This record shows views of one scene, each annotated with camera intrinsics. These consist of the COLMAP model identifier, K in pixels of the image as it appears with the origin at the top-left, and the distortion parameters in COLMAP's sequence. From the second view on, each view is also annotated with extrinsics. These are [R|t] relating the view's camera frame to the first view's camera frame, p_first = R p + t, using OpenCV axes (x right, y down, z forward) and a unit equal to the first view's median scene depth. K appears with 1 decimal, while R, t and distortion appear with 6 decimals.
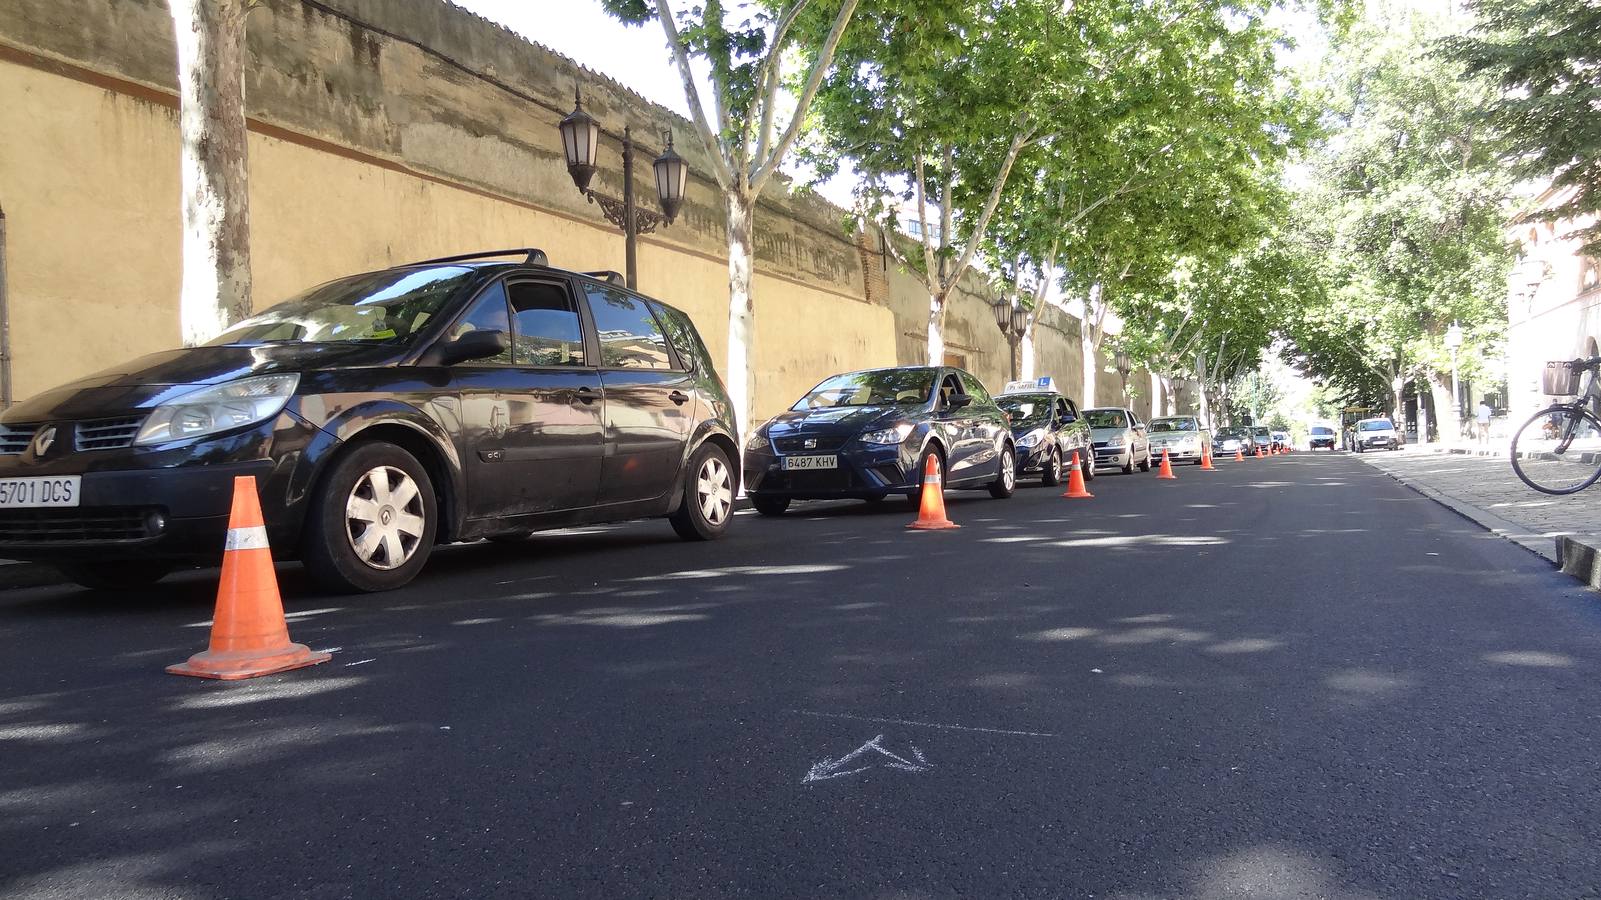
lens RADIAL K [[1121.9, 0, 806.5], [0, 1121.9, 456.9], [0, 0, 1]] dist [-0.001787, -0.005901]
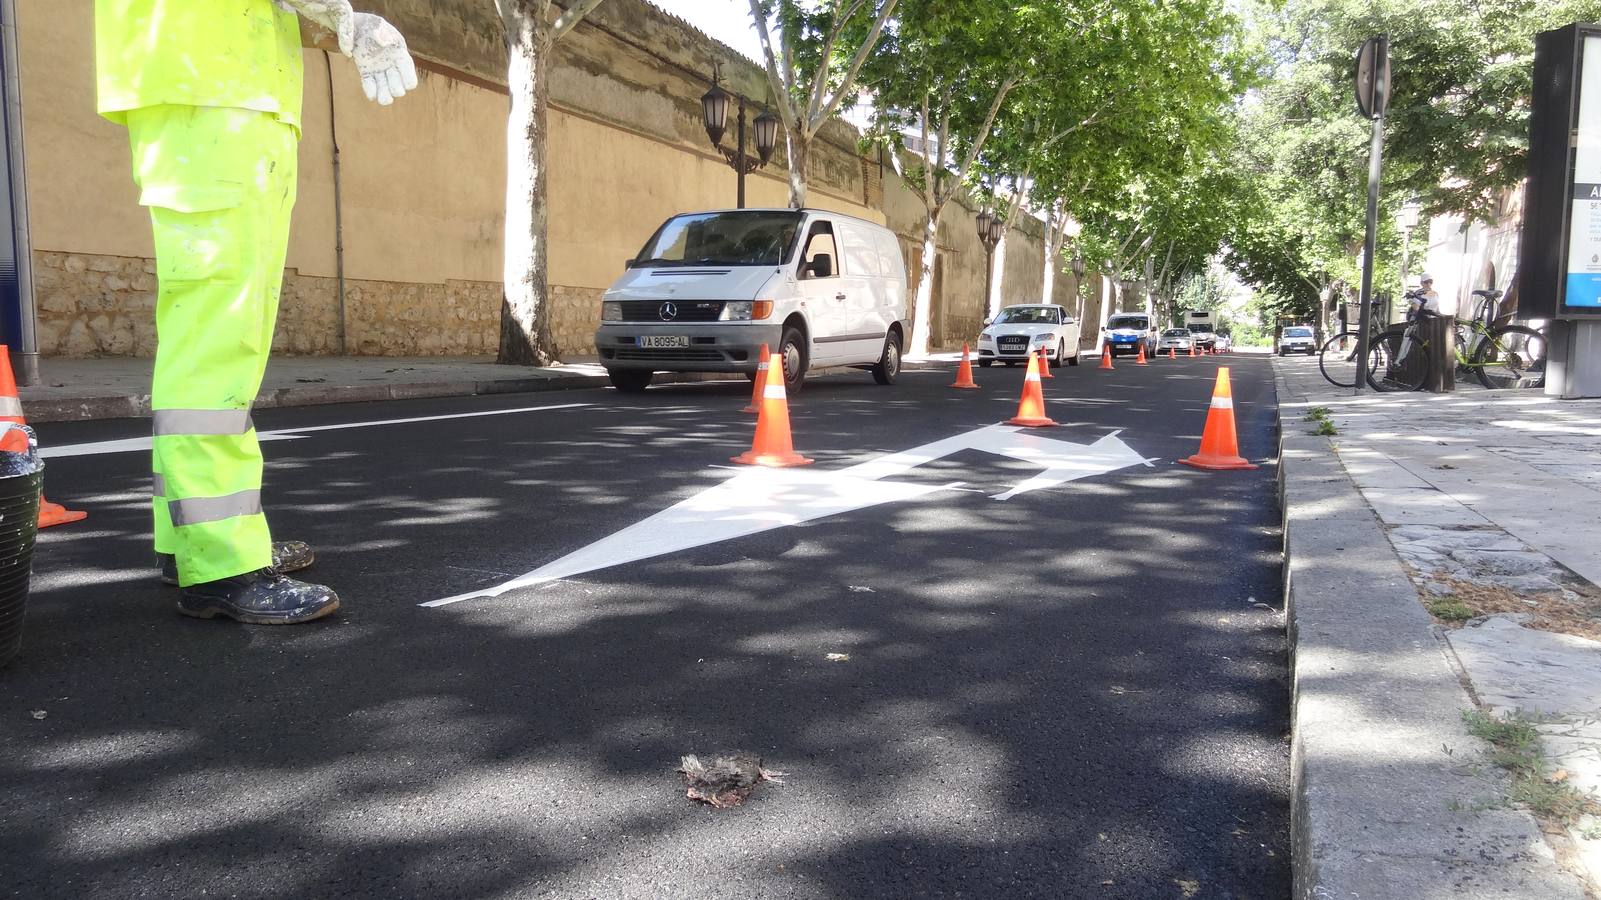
lens RADIAL K [[1121.9, 0, 806.5], [0, 1121.9, 456.9], [0, 0, 1]] dist [-0.001787, -0.005901]
pose [[0.997934, 0.041420, 0.049114, -0.050473], [-0.046421, 0.993337, 0.105485, -0.000046], [-0.044417, -0.107547, 0.993207, -0.168951]]
